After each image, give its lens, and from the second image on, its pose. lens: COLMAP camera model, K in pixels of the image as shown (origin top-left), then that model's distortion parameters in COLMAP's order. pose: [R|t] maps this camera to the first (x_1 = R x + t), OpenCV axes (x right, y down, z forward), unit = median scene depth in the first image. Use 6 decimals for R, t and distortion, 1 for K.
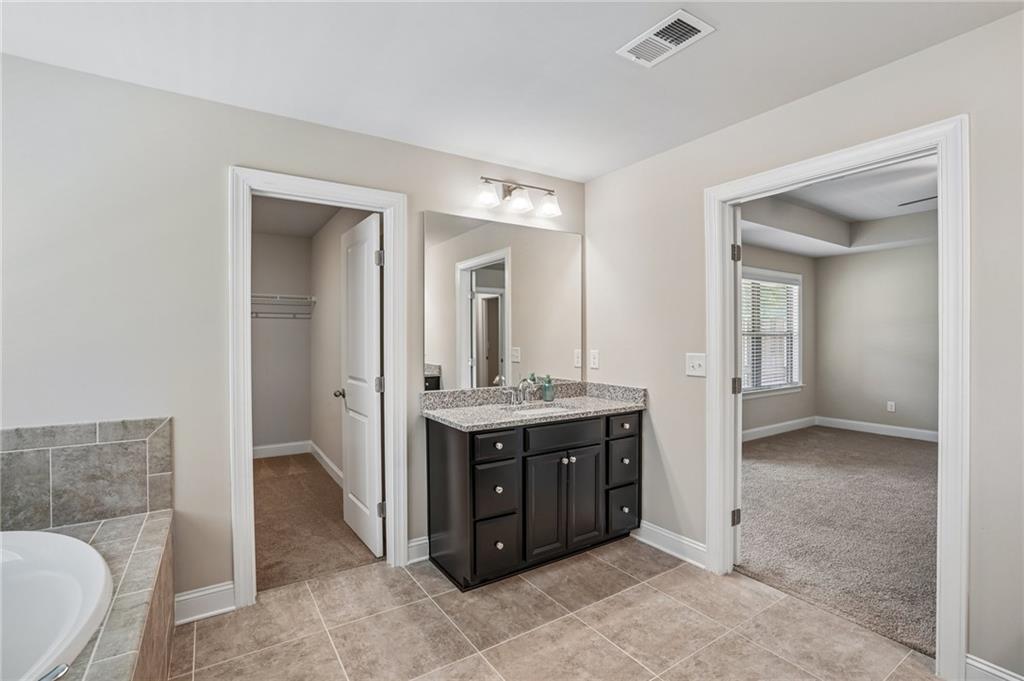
lens RADIAL K [[473.4, 0, 512.0], [0, 473.4, 335.5], [0, 0, 1]] dist [-0.033154, 0.005044]
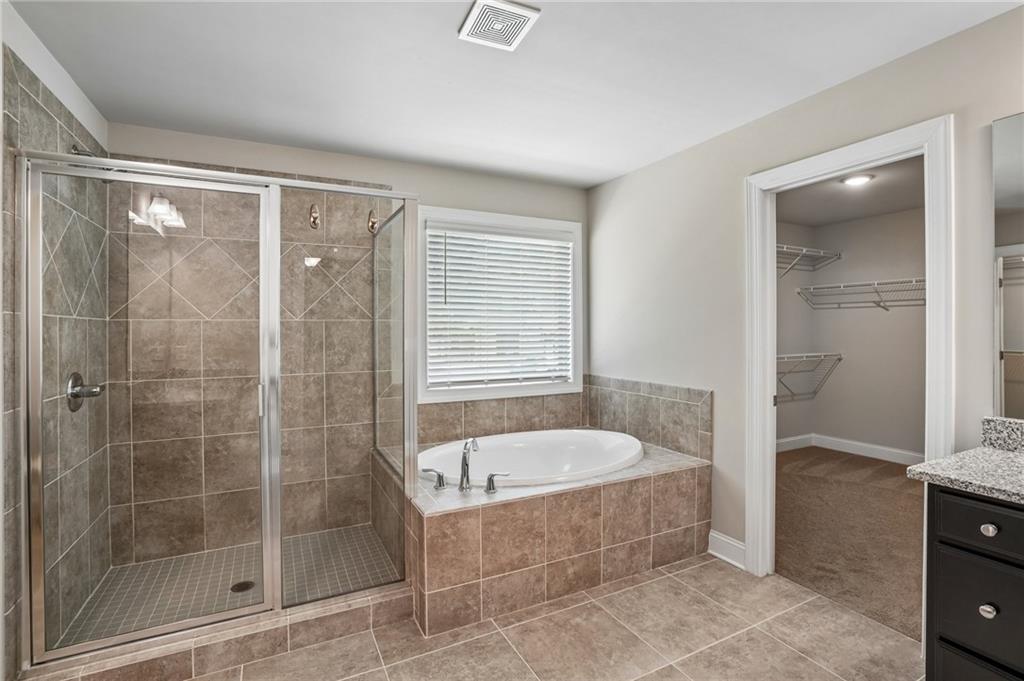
lens RADIAL K [[473.4, 0, 511.0], [0, 473.4, 333.8], [0, 0, 1]] dist [-0.033154, 0.005044]
pose [[-0.109029, 0.008309, -0.994004, 0.589524], [-0.000524, 0.999964, 0.008416, 0.006388], [0.994038, 0.001438, -0.109021, 0.558201]]
